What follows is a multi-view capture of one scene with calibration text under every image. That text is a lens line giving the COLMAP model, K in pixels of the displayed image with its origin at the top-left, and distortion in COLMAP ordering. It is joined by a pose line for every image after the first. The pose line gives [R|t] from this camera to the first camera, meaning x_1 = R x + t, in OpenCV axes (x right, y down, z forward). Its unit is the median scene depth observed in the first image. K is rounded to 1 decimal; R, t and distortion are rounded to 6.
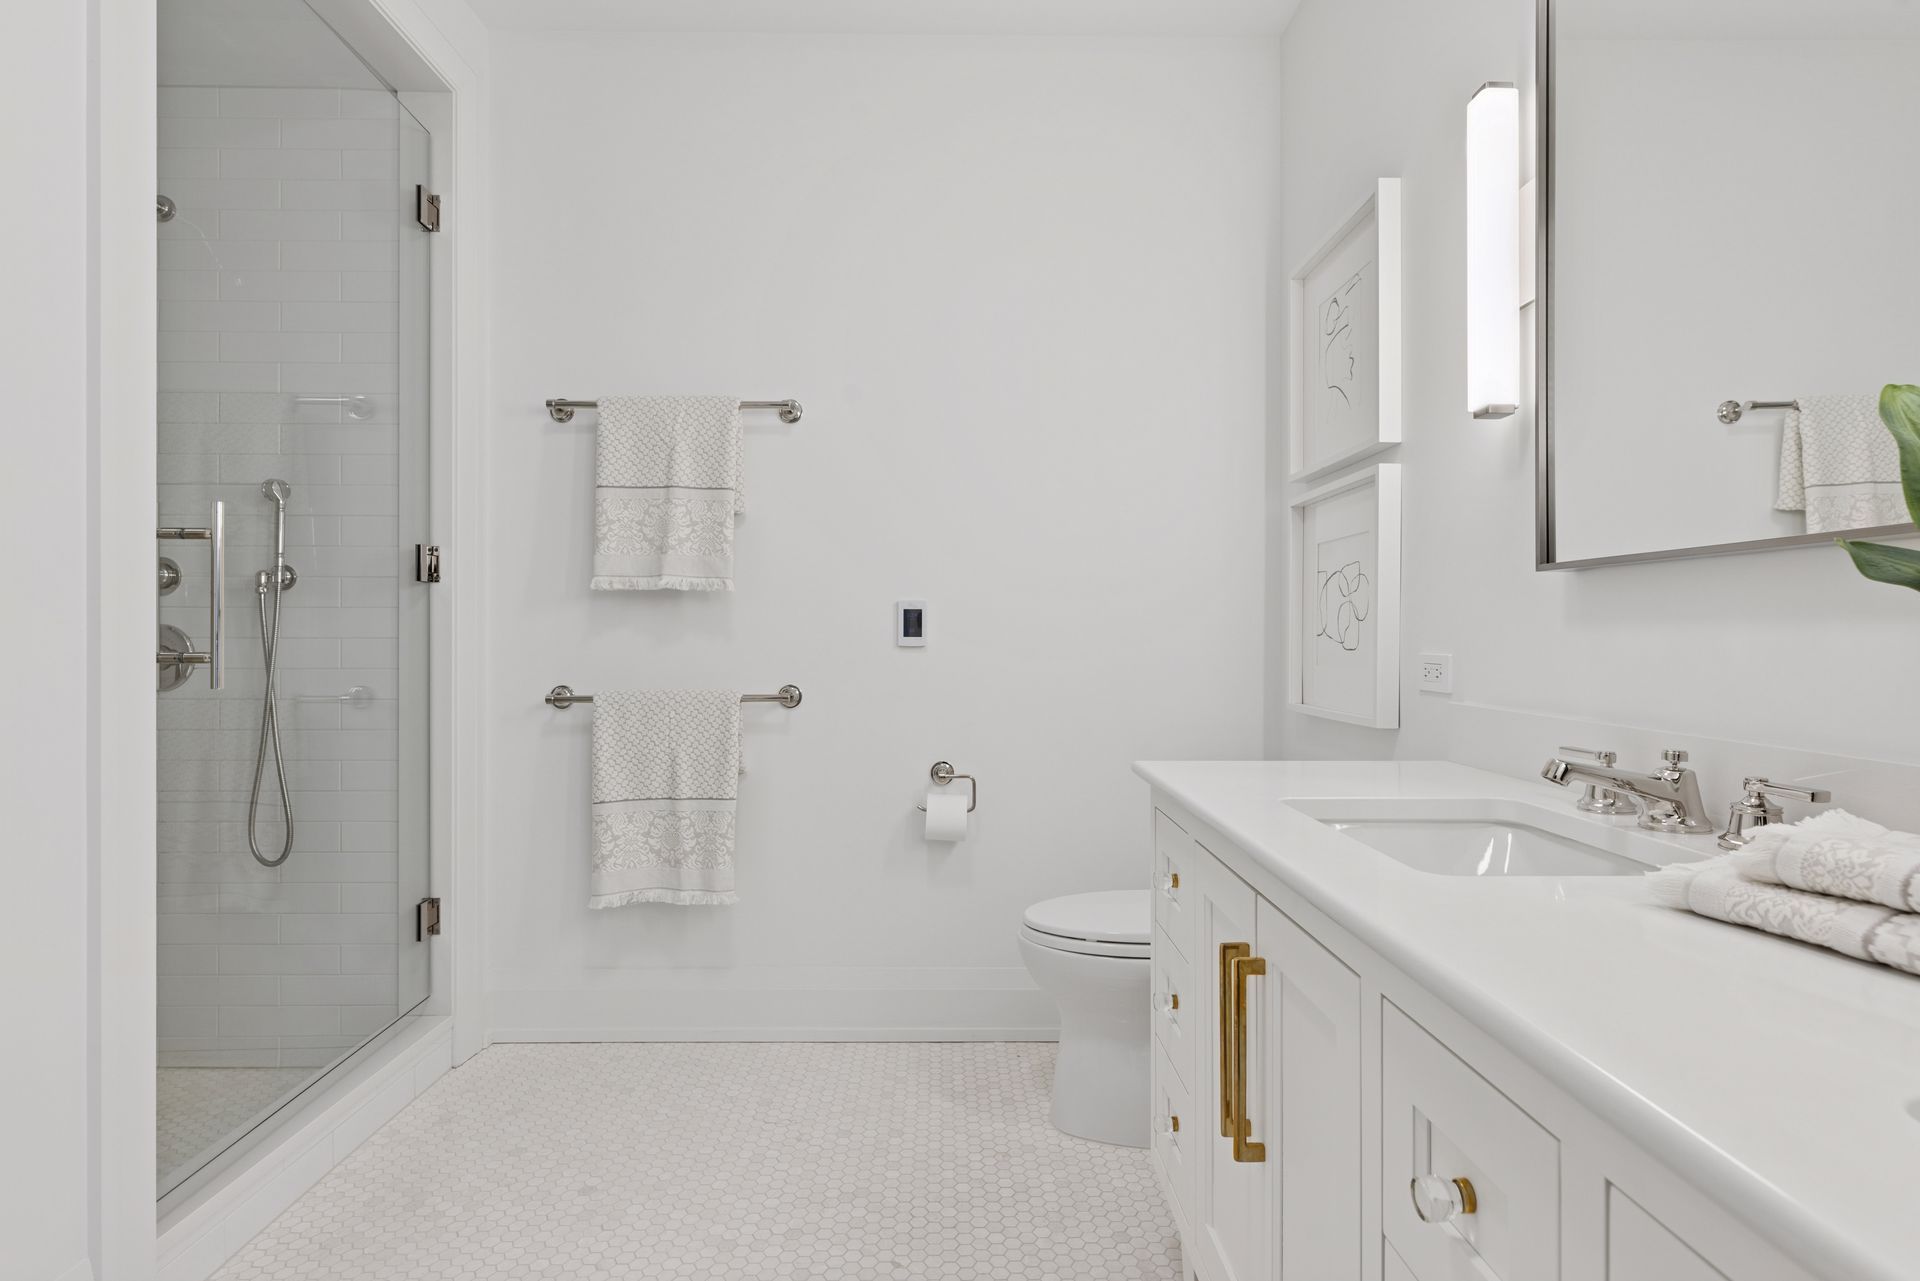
lens RADIAL K [[1017.1, 0, 952.2], [0, 1017.1, 633.2], [0, 0, 1]] dist [0.000360, -0.001812]
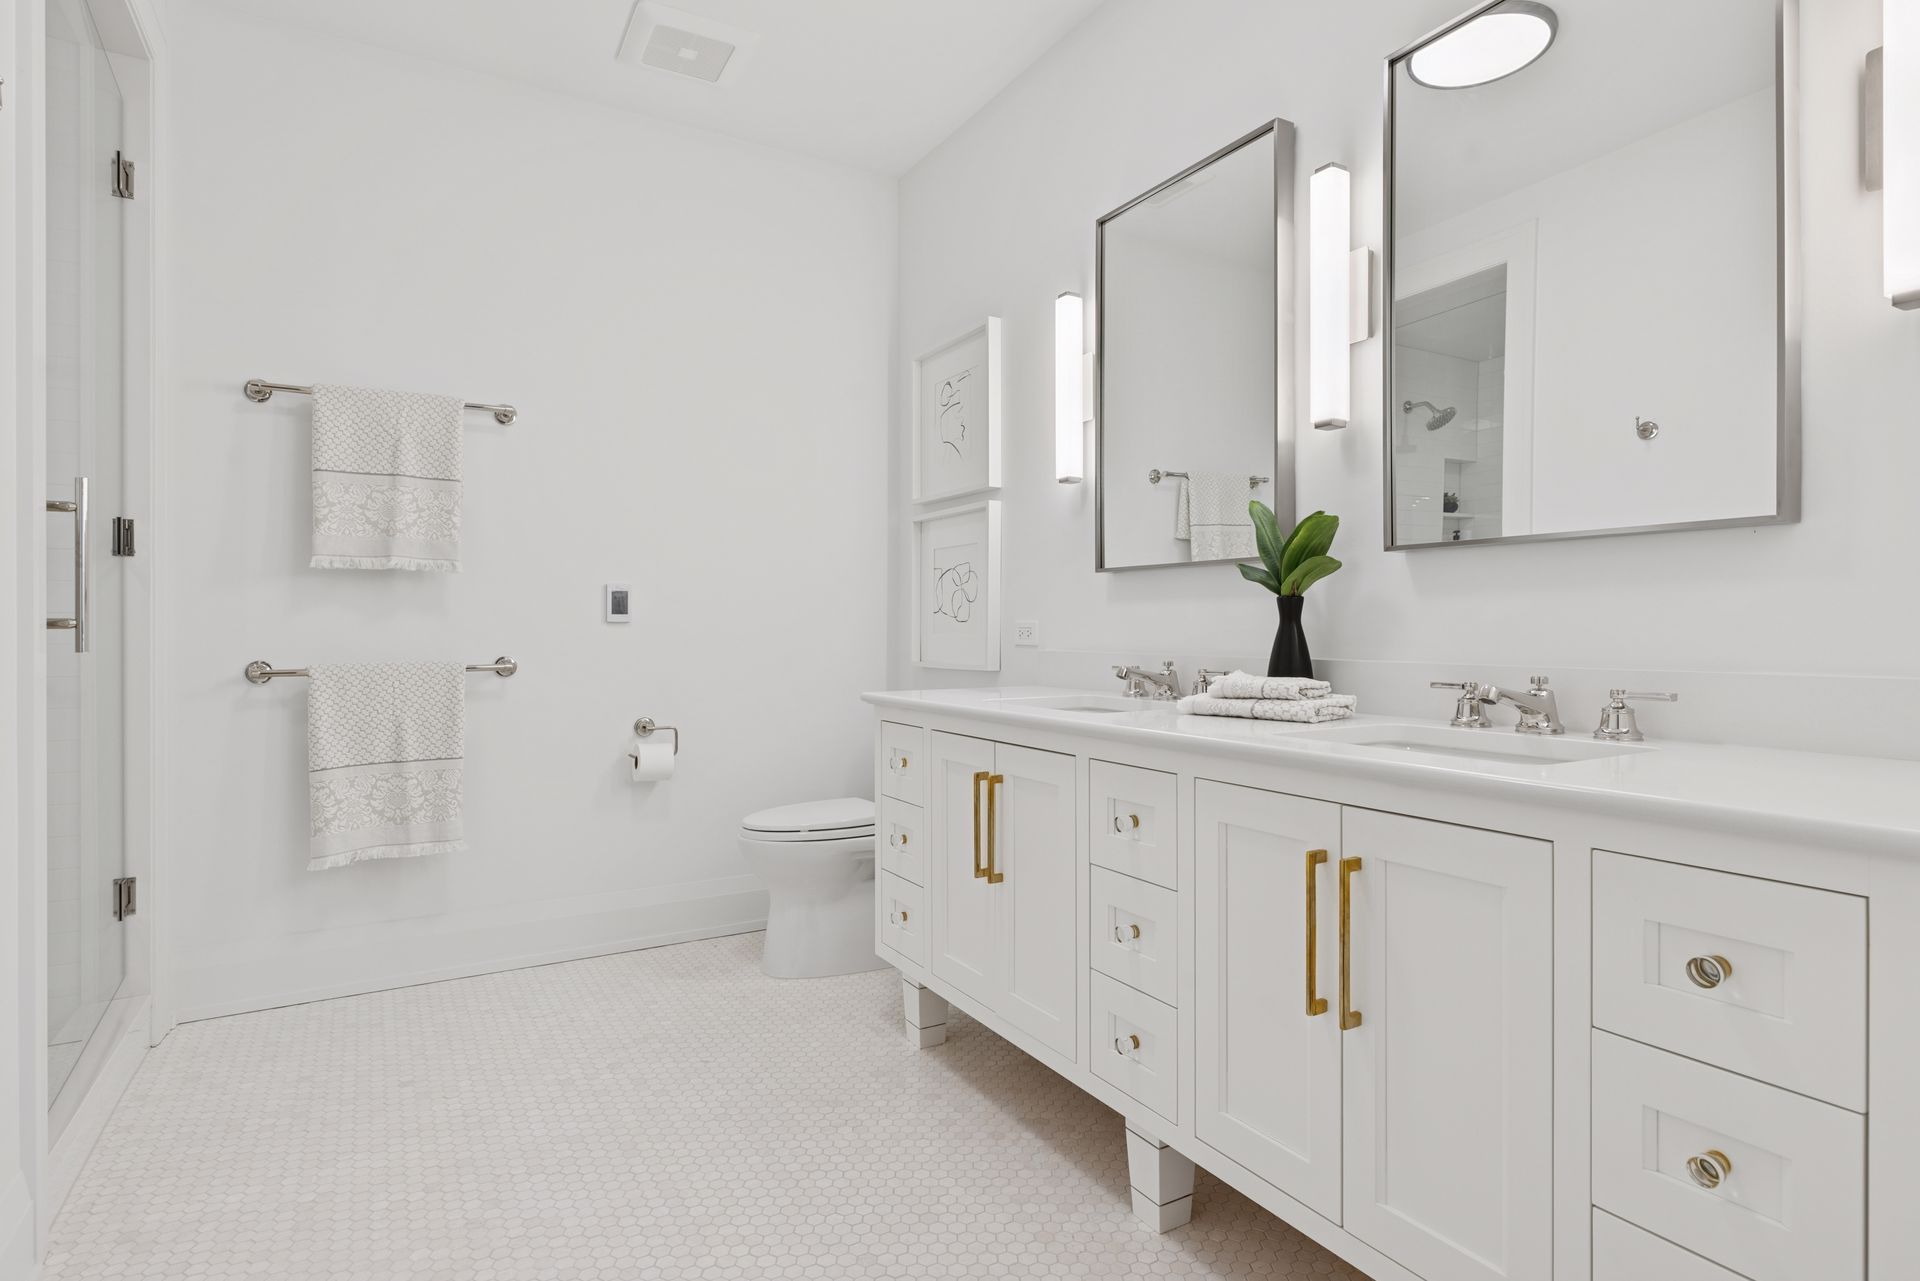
lens RADIAL K [[1083.4, 0, 961.6], [0, 1083.4, 635.5], [0, 0, 1]] dist [0.001158, 0.001058]
pose [[0.863839, -0.005581, 0.503738, -0.368660], [0.002315, 0.999972, 0.007108, 0.022714], [-0.503763, -0.004974, 0.863827, -0.334223]]
